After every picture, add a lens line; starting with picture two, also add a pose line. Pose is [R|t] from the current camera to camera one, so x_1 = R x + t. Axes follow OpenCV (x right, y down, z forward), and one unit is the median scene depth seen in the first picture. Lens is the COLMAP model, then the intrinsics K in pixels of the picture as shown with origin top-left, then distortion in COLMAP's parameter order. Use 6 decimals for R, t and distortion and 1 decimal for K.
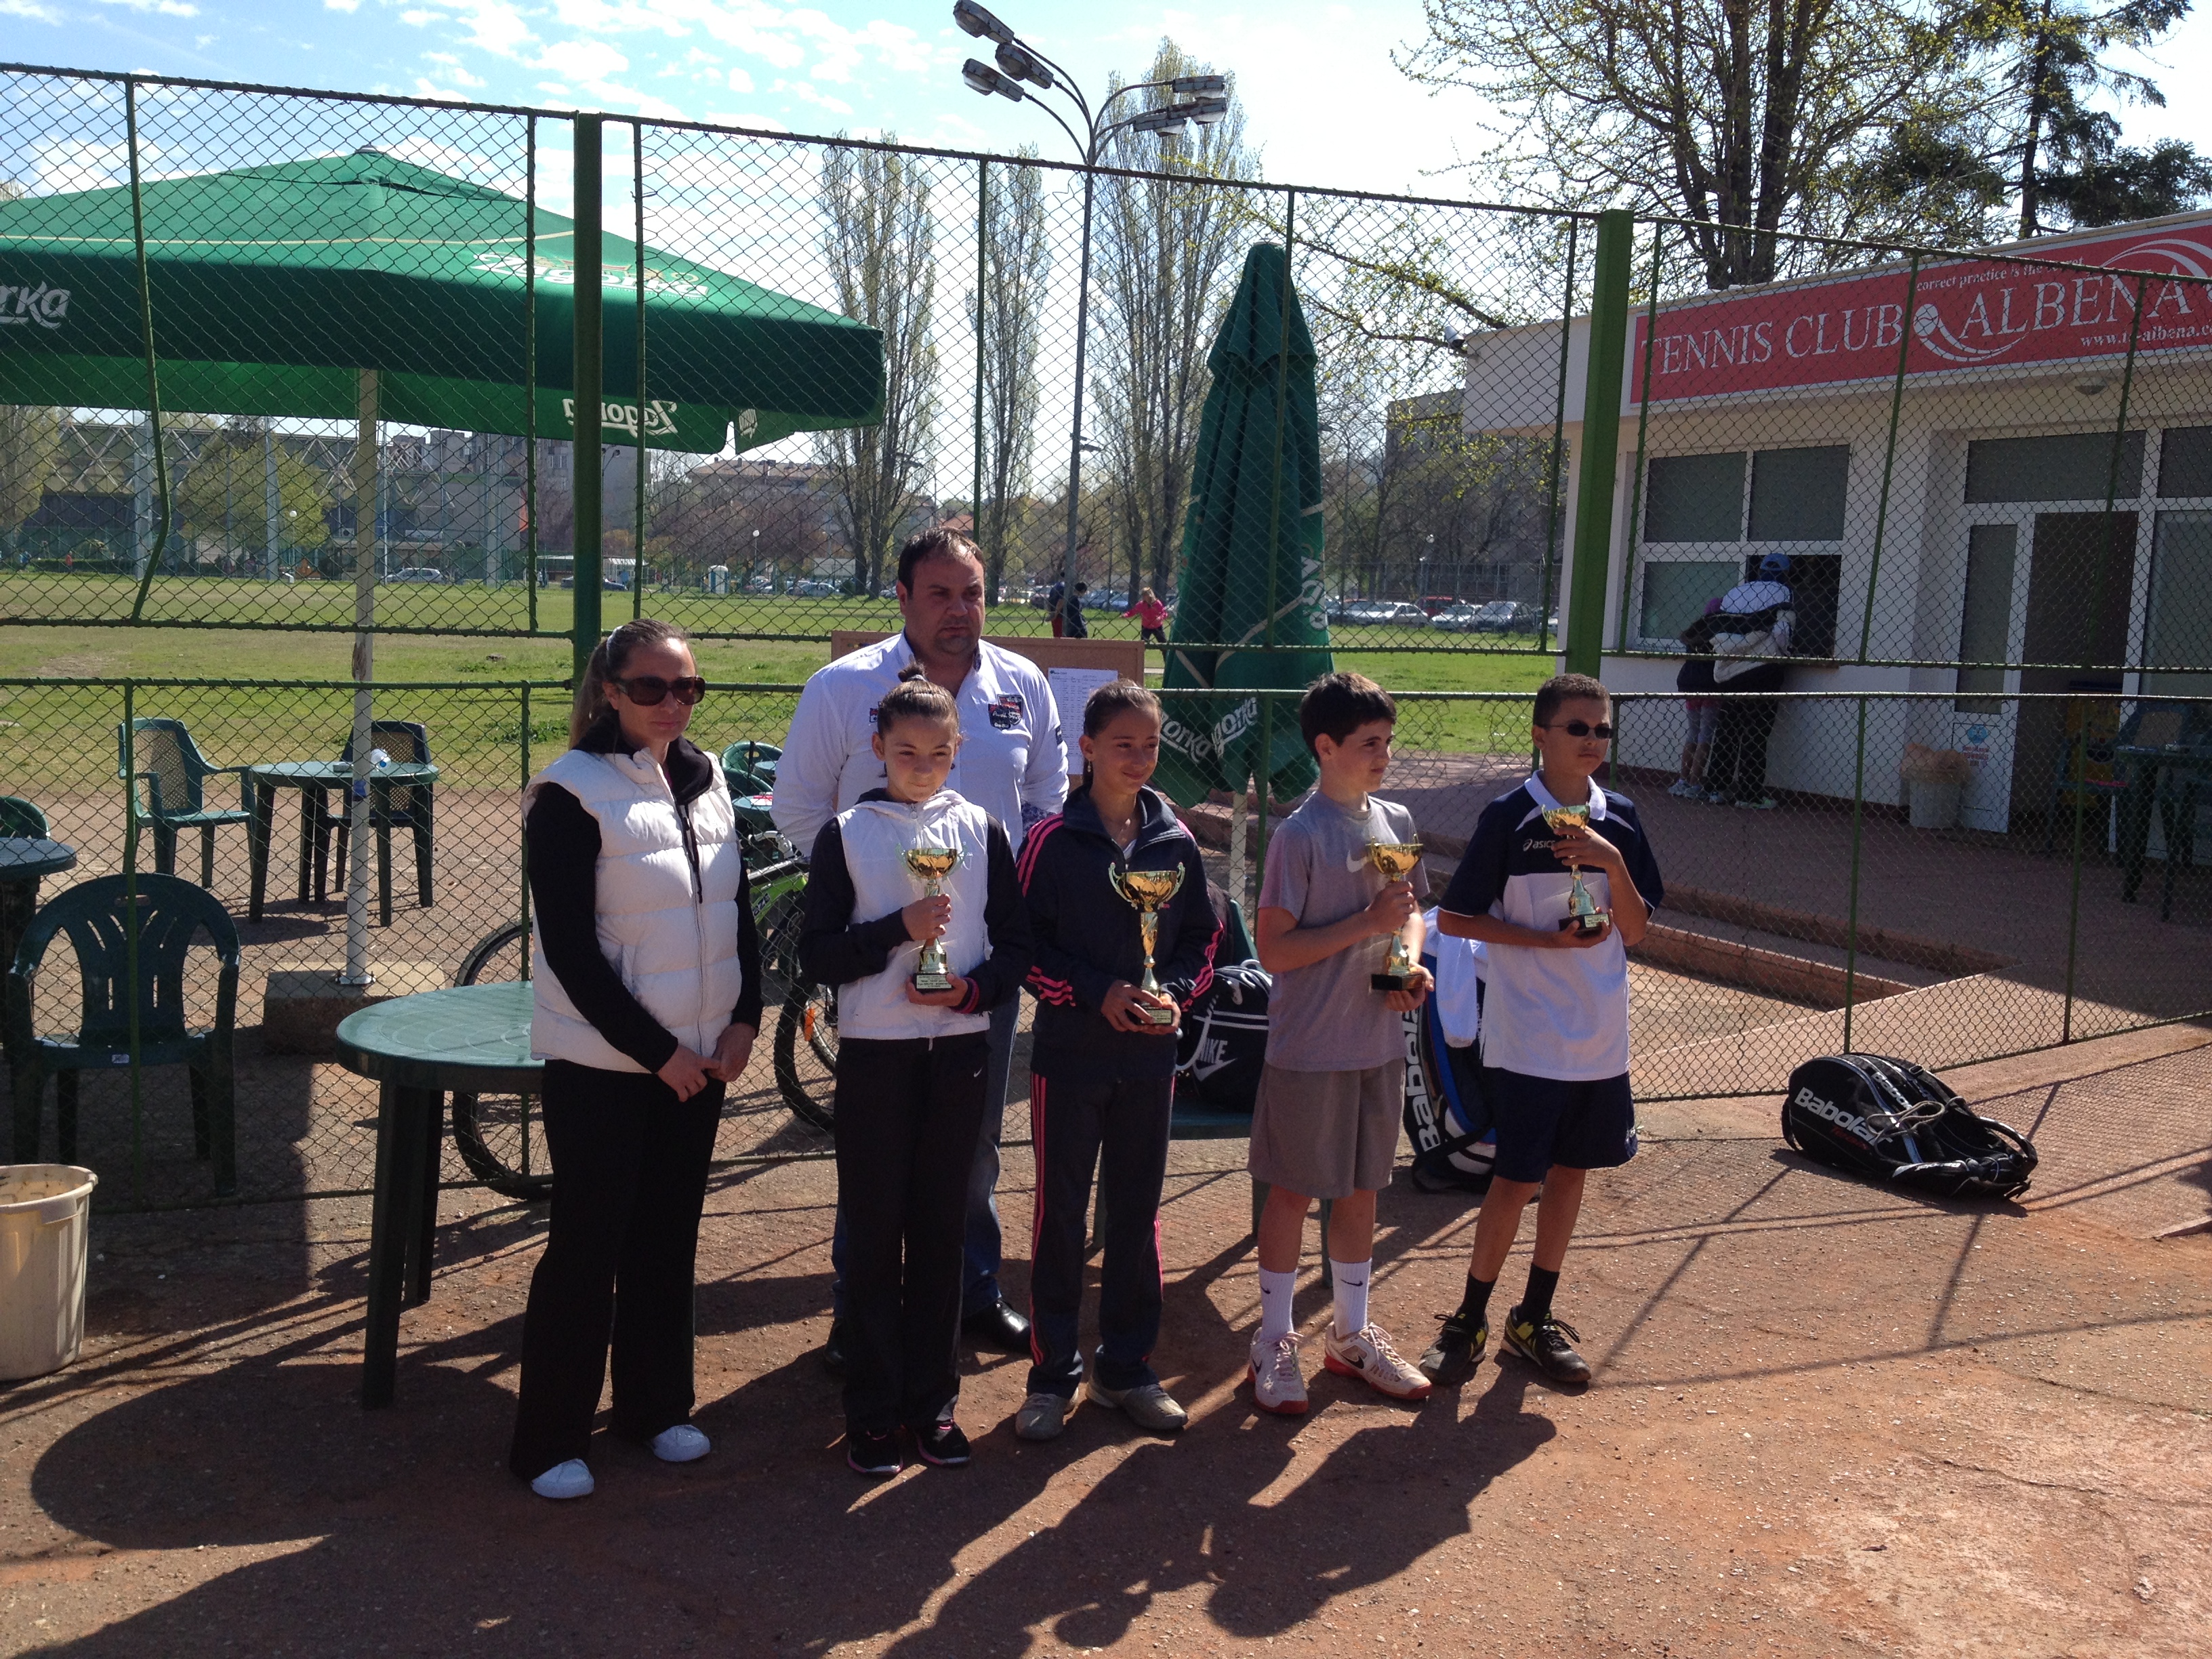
lens RADIAL K [[2229.2, 0, 1123.6], [0, 2229.2, 777.6], [0, 0, 1]] dist [0.157225, -0.492564]
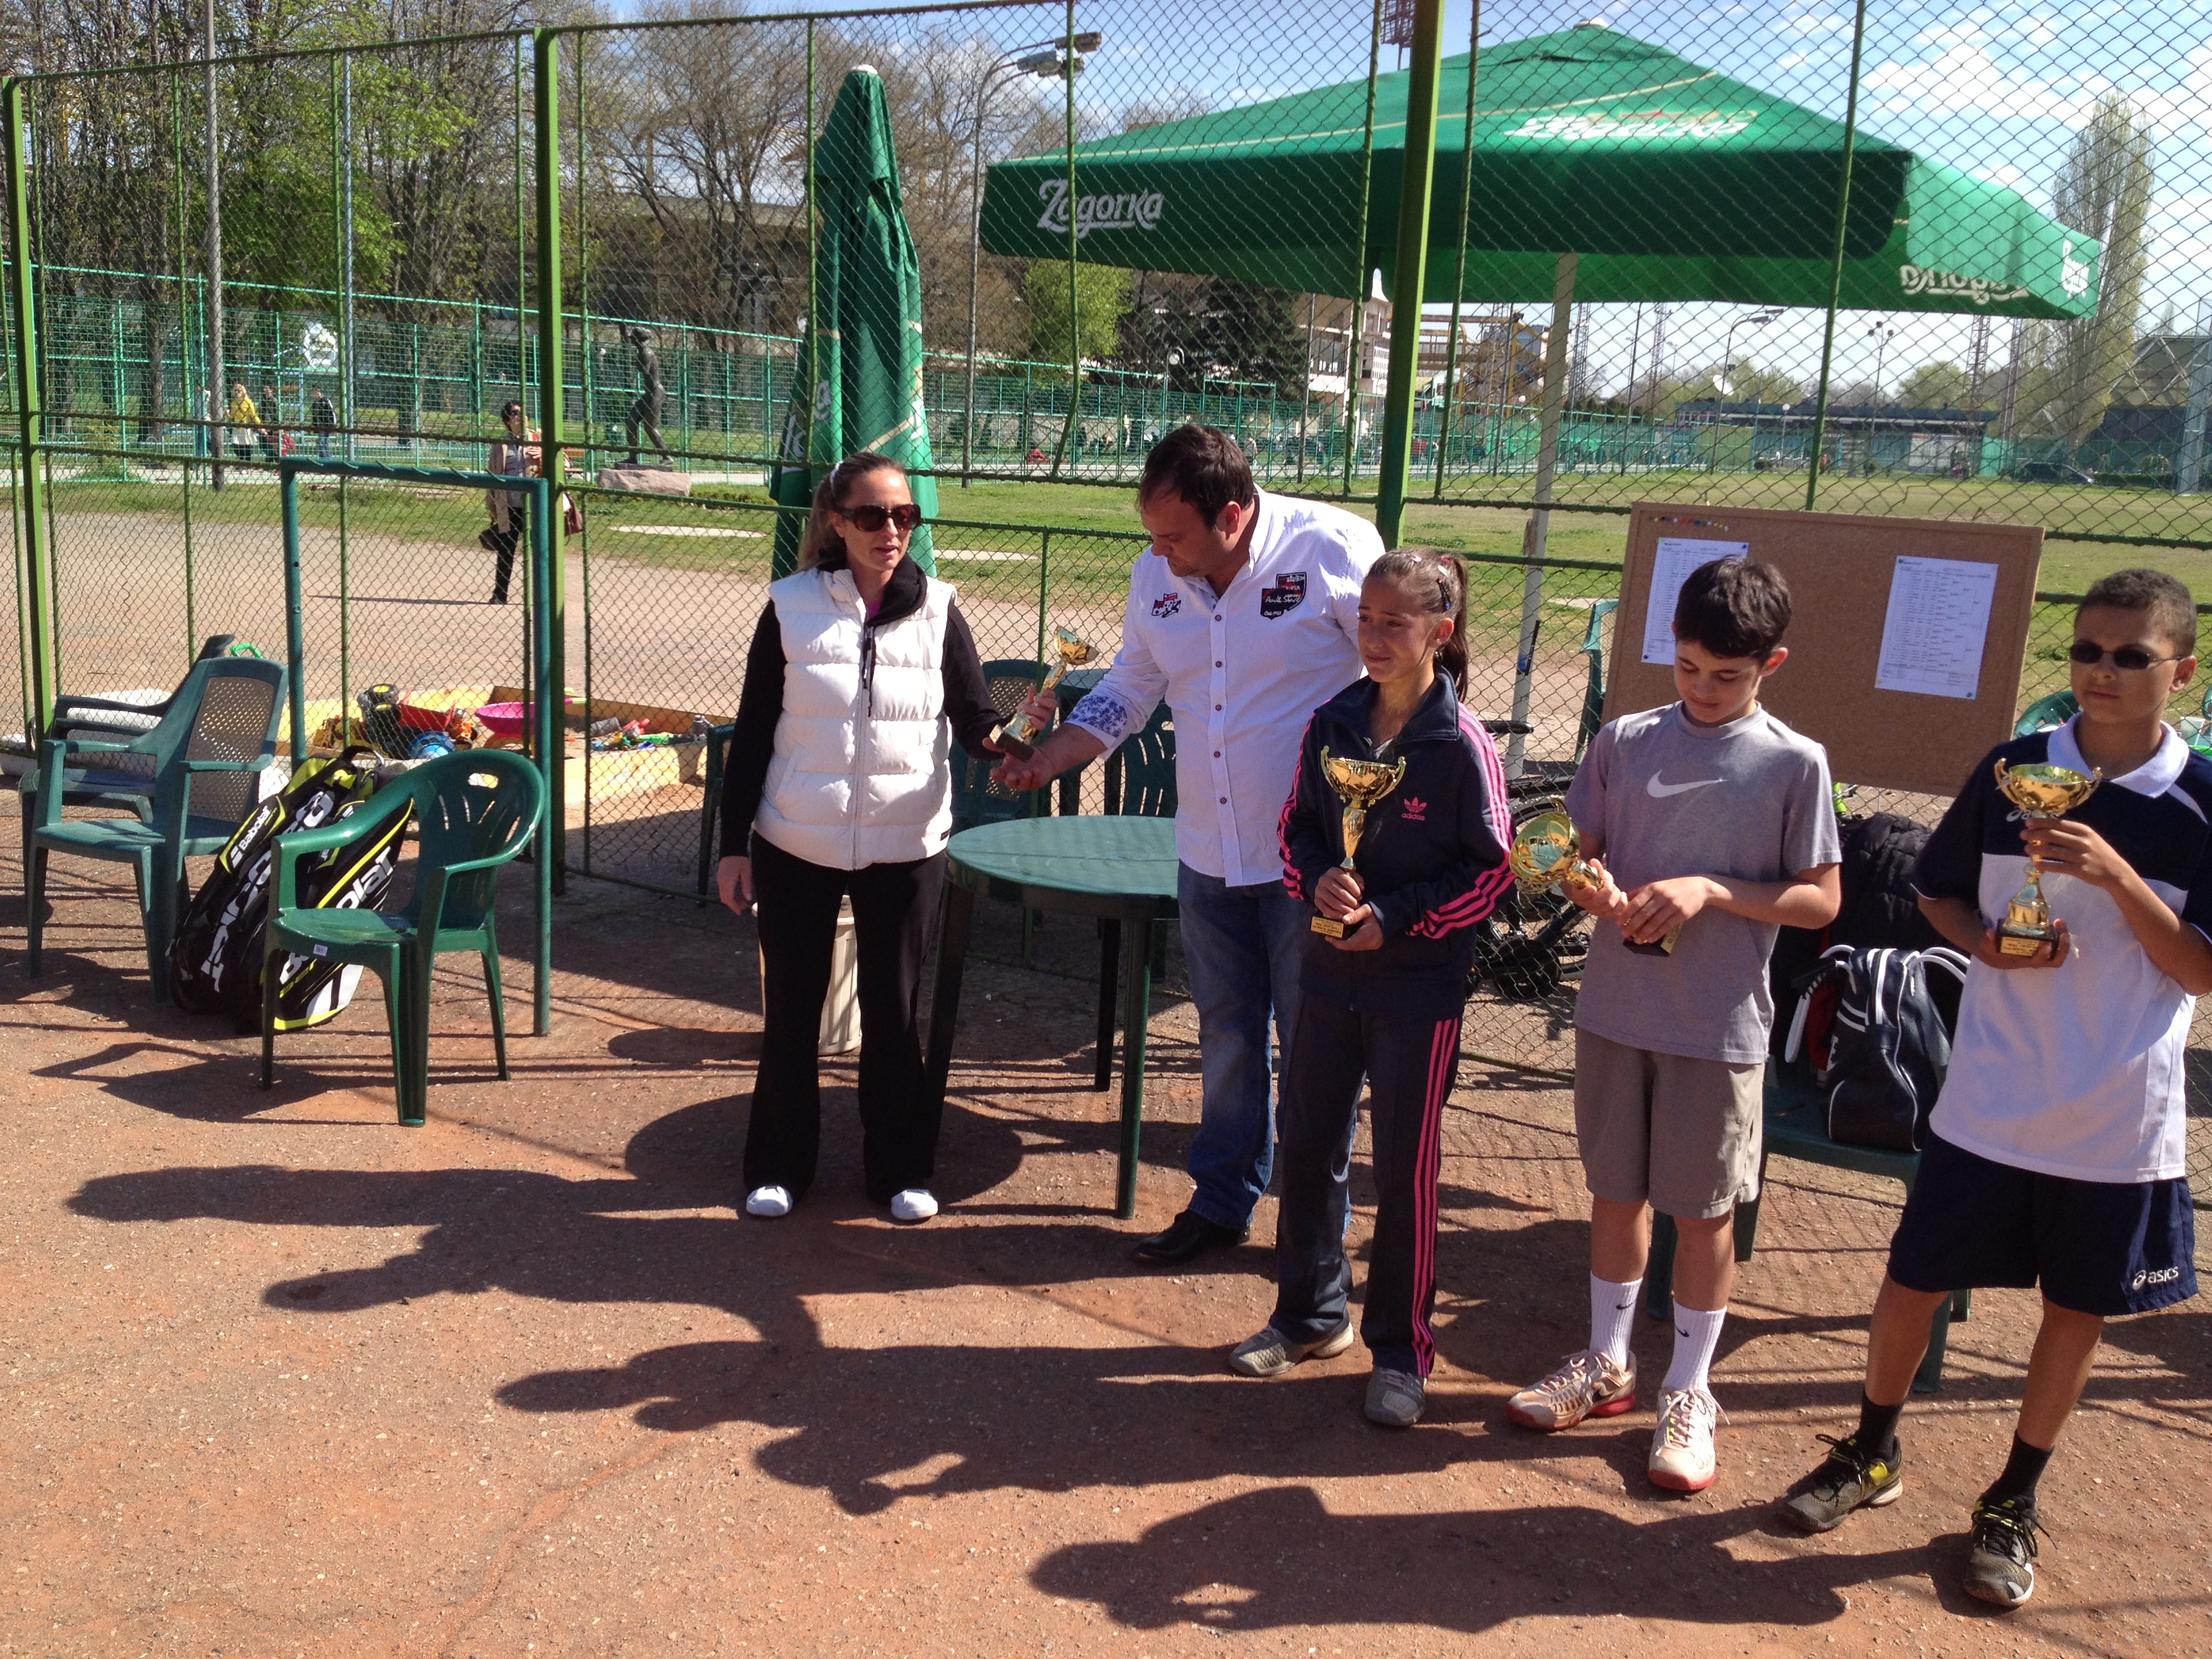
lens RADIAL K [[2187.6, 0, 1106.0], [0, 2187.6, 829.5], [0, 0, 1]] dist [0.190339, -0.463237]
pose [[0.548482, 0.141356, -0.824127, 0.417442], [-0.095900, 0.989738, 0.105938, -0.008349], [0.830645, 0.020929, 0.556409, 0.283230]]
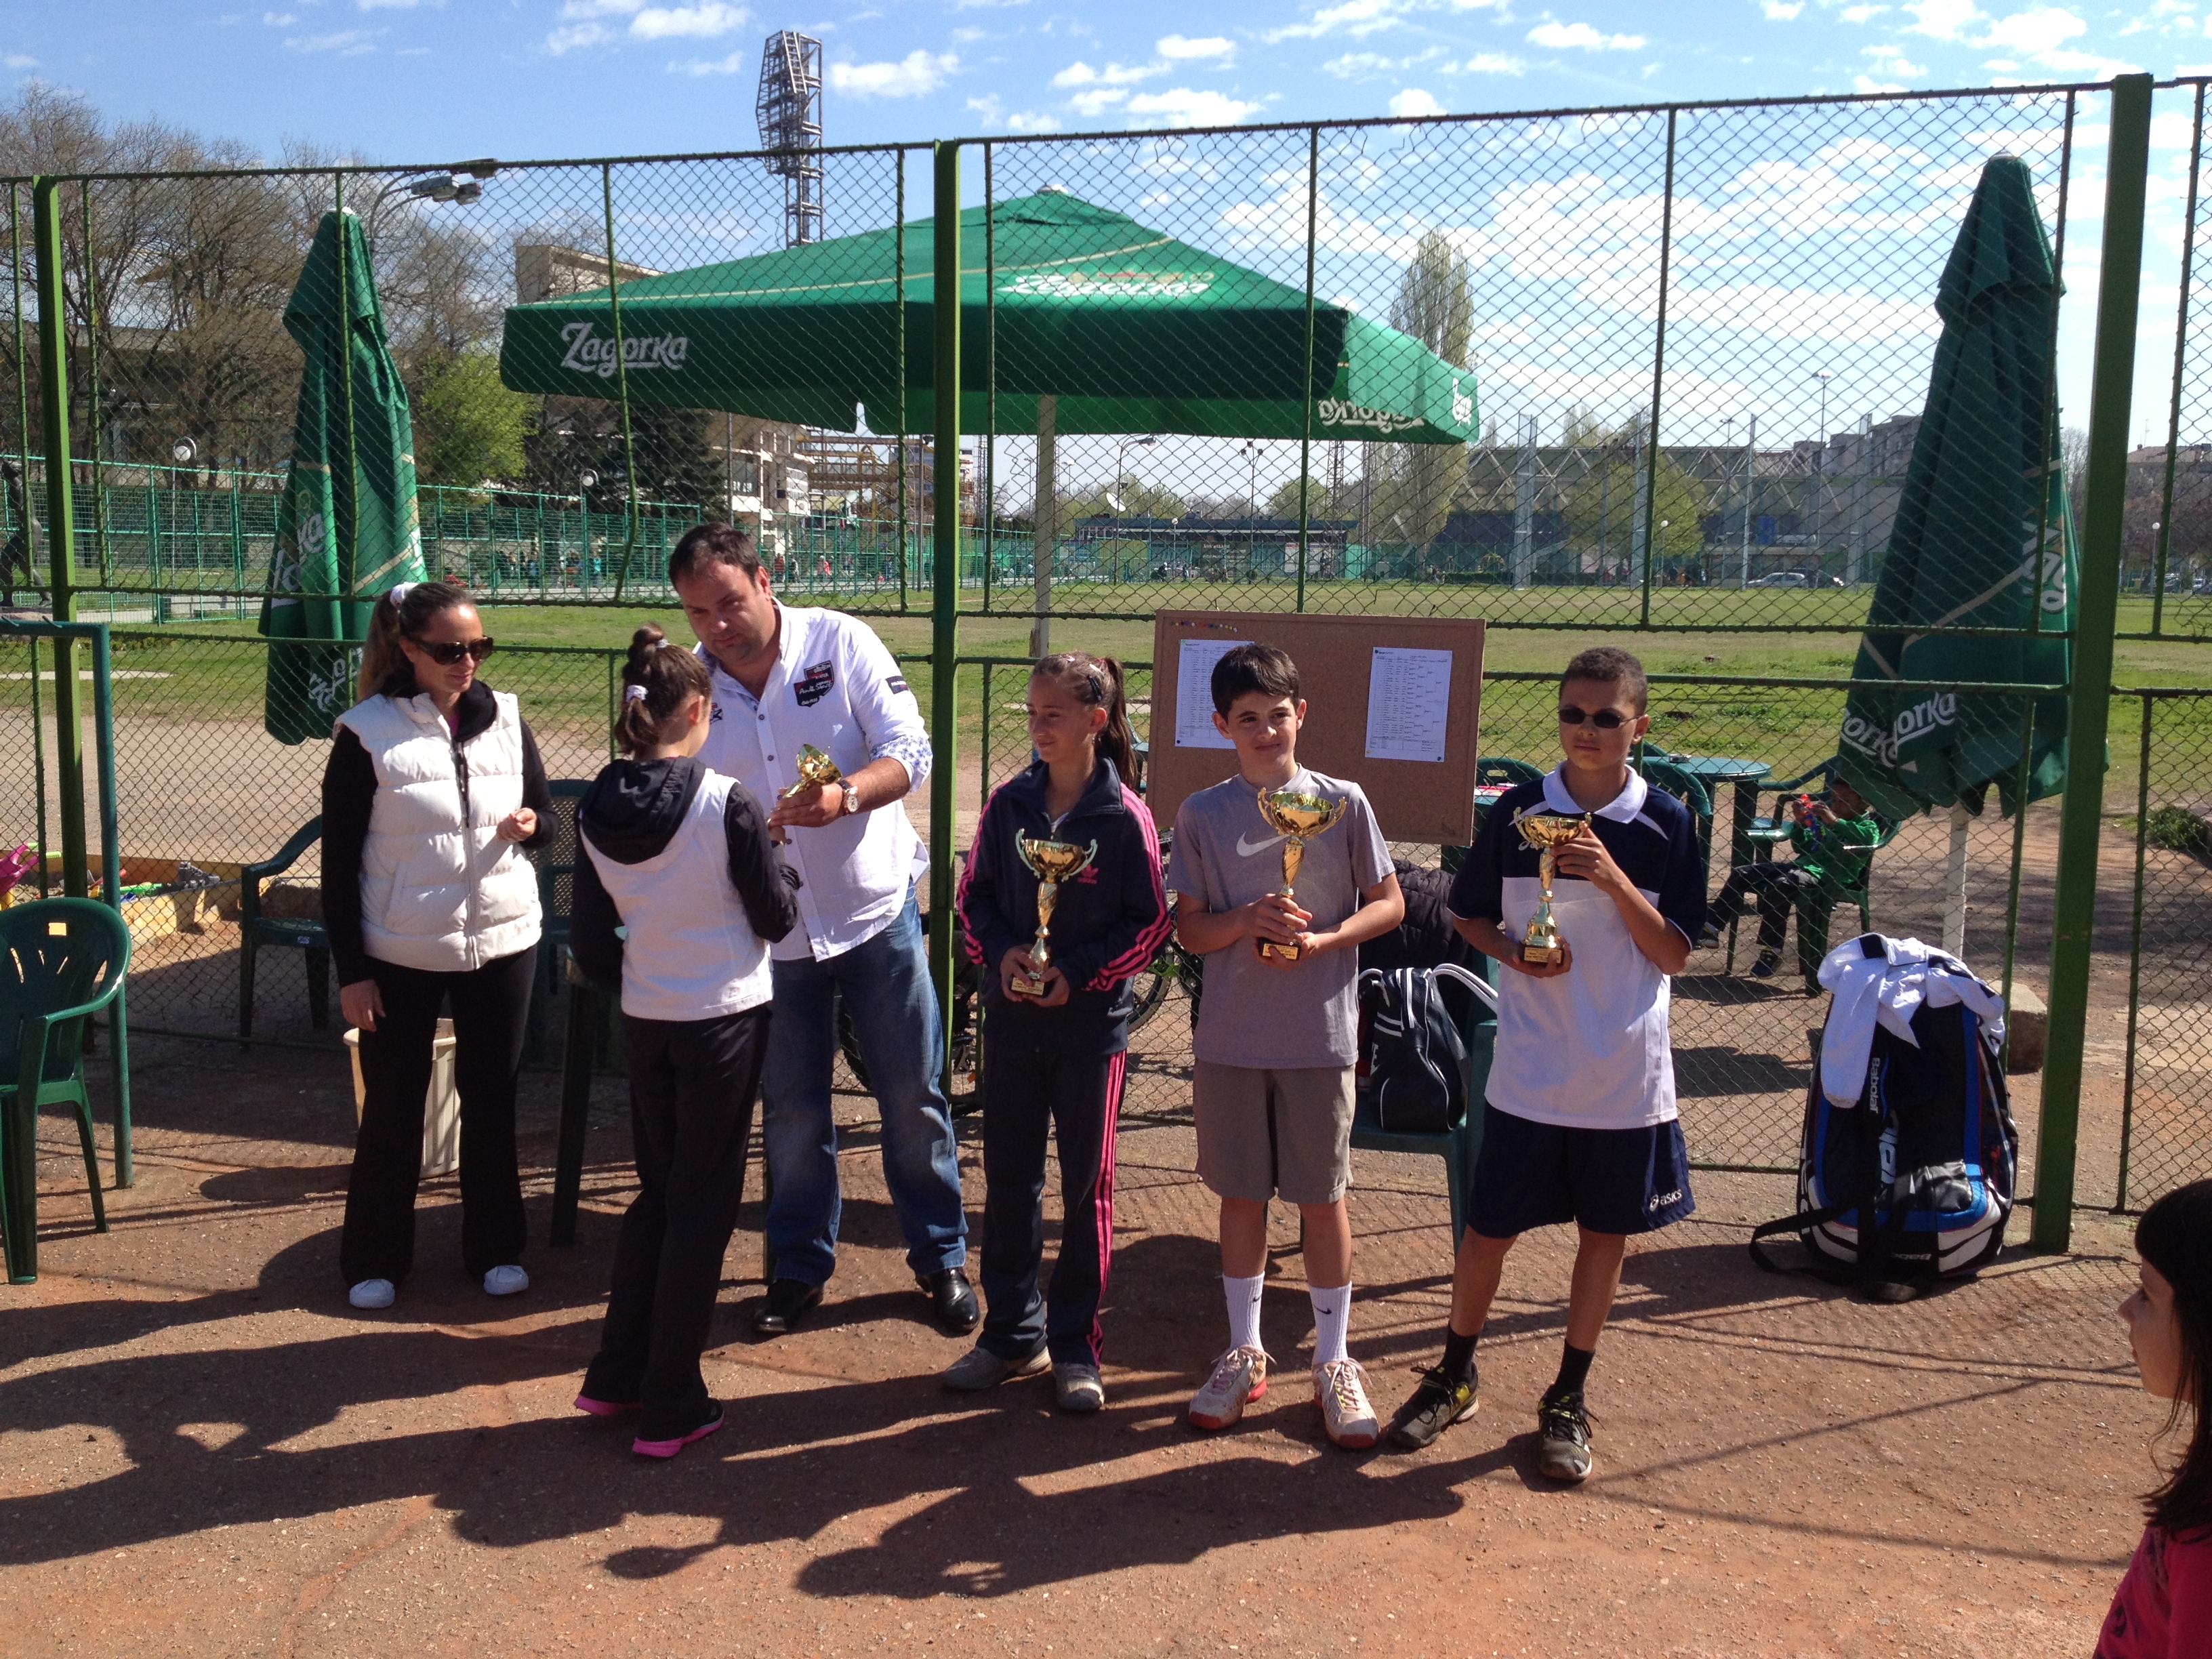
lens RADIAL K [[2238.0, 0, 1147.3], [0, 2238.0, 798.4], [0, 0, 1]] dist [0.181285, -0.499288]
pose [[0.766974, 0.045996, -0.640028, 0.442272], [-0.043916, 0.998852, 0.019156, 0.001393], [0.640174, 0.013415, 0.768113, 0.169904]]
